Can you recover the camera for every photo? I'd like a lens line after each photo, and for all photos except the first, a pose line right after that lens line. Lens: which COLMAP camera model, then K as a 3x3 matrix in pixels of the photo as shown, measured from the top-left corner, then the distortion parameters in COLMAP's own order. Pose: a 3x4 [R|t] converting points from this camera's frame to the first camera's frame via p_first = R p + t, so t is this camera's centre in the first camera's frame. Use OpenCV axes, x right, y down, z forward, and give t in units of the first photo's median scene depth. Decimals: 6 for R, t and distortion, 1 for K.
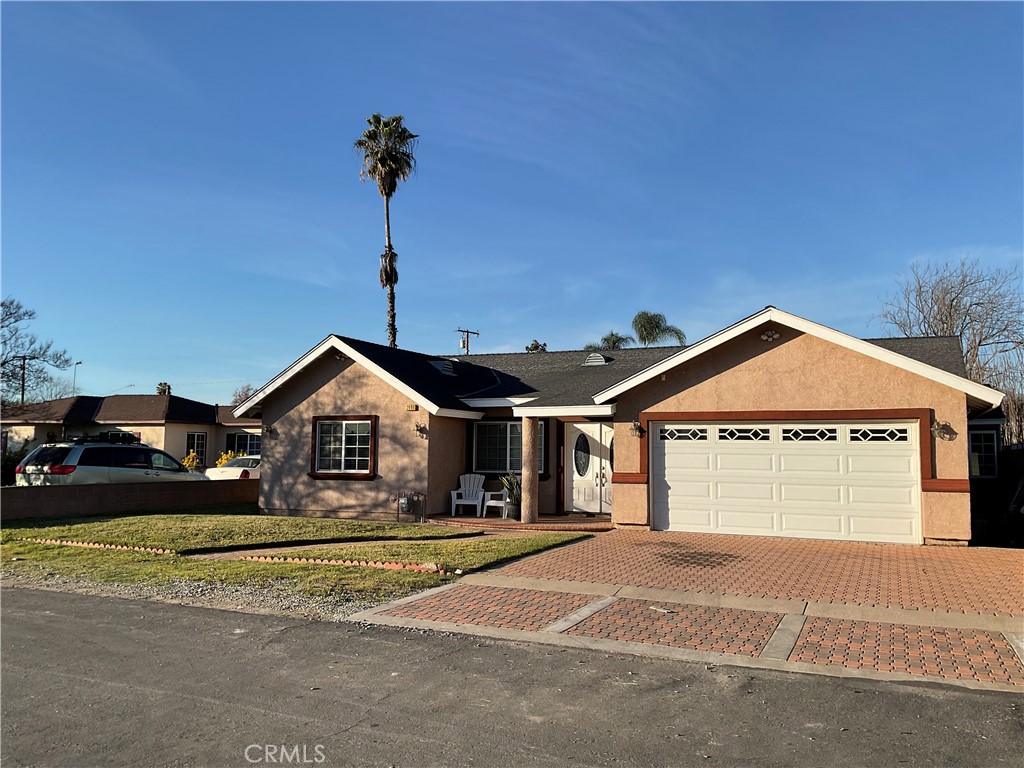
lens RADIAL K [[847.2, 0, 513.3], [0, 847.2, 379.8], [0, 0, 1]] dist [0.089464, -0.155617]
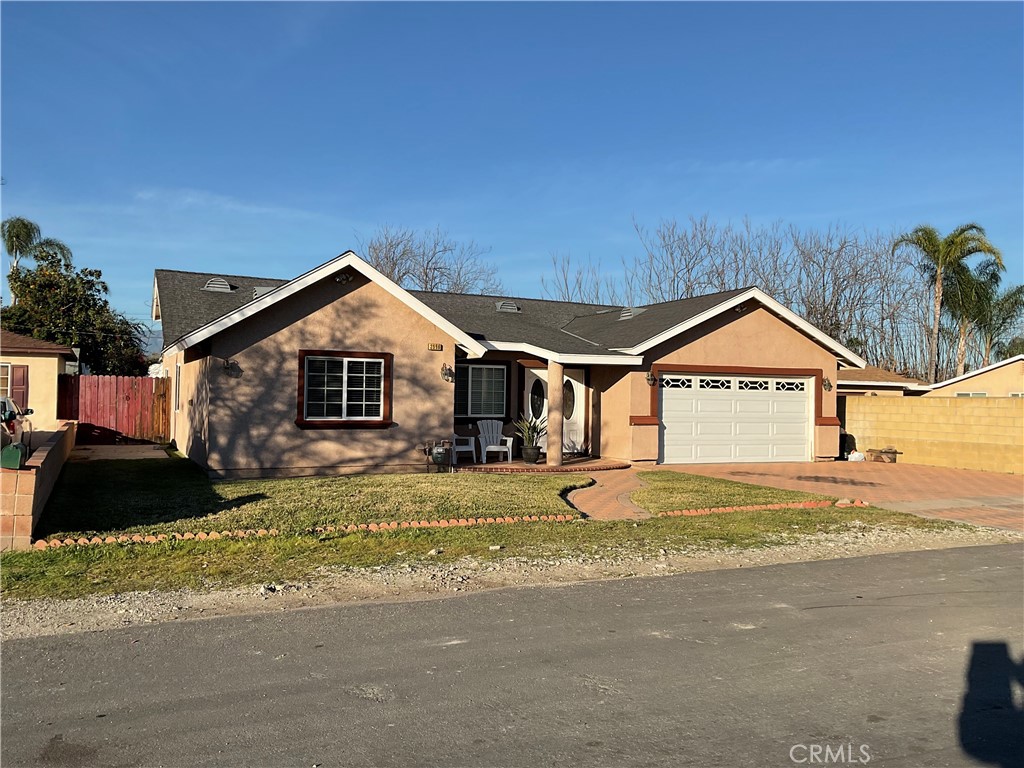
lens RADIAL K [[847.2, 0, 516.6], [0, 847.2, 382.7], [0, 0, 1]] dist [0.089464, -0.155617]
pose [[0.640046, 0.014998, 0.768190, -0.753520], [-0.076995, 0.996029, 0.044705, 0.023952], [-0.764469, -0.087760, 0.638659, 0.357383]]
